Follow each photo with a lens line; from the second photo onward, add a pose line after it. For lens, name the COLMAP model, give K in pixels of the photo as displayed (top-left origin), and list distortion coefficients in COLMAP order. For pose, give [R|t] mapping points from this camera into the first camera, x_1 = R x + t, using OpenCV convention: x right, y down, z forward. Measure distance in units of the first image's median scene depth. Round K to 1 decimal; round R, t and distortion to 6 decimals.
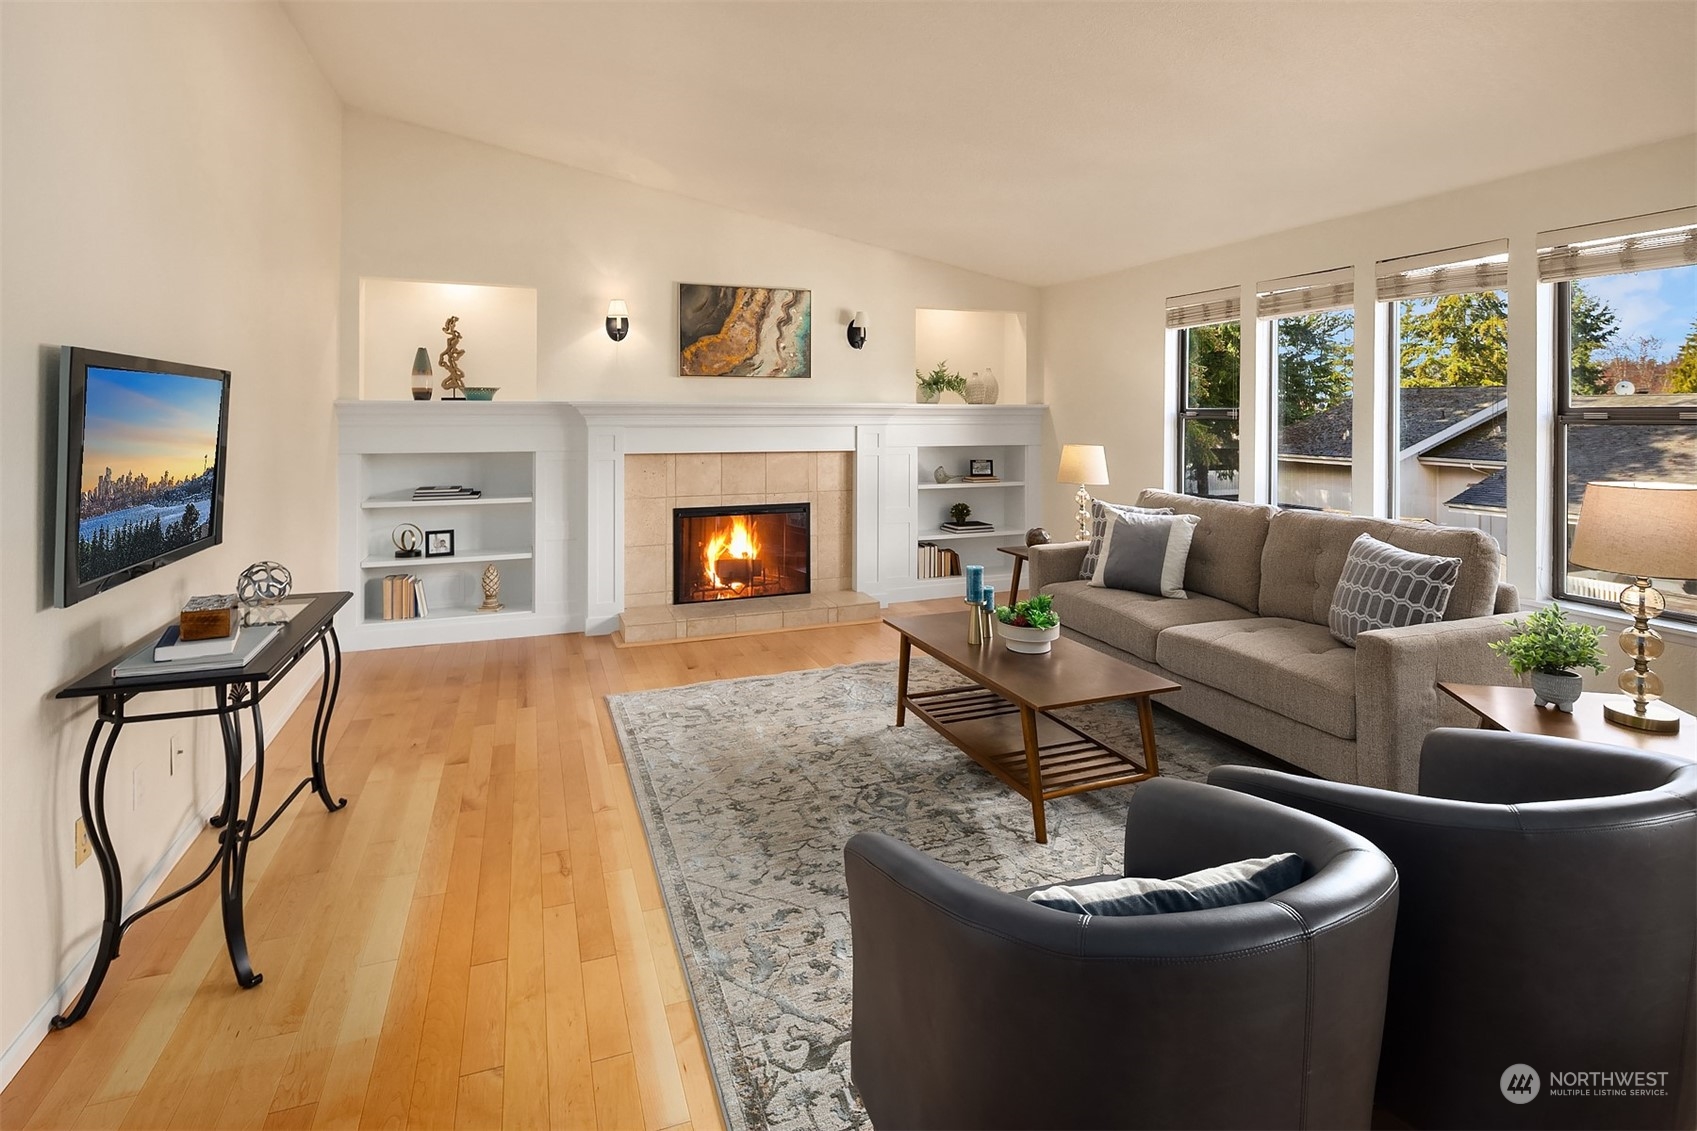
lens RADIAL K [[828.2, 0, 849.7], [0, 828.2, 397.1], [0, 0, 1]] dist [-0.000298, -0.000276]
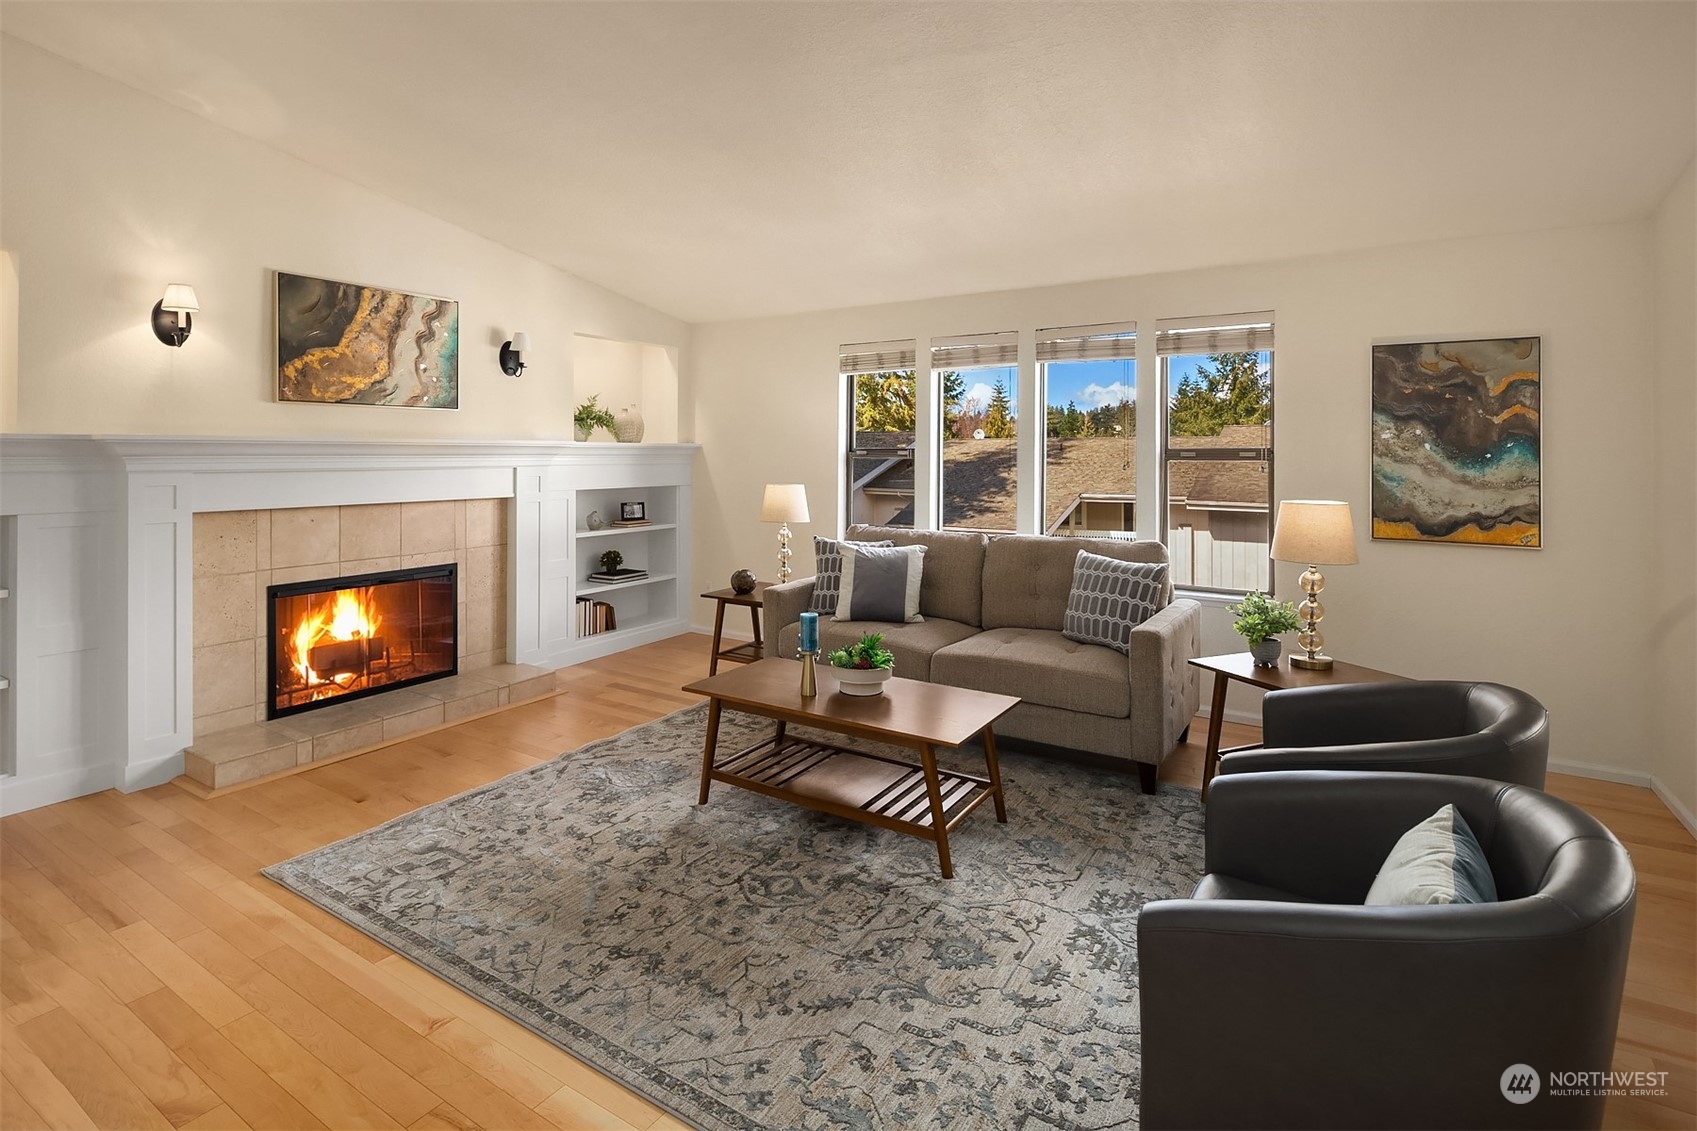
lens RADIAL K [[823.8, 0, 850.3], [0, 823.8, 437.7], [0, 0, 1]] dist [-0.000177, -0.001130]
pose [[0.805345, 0.010350, 0.592715, -0.227555], [-0.011406, 0.999933, -0.001962, 0.002145], [-0.592696, -0.005180, 0.805410, 0.129184]]
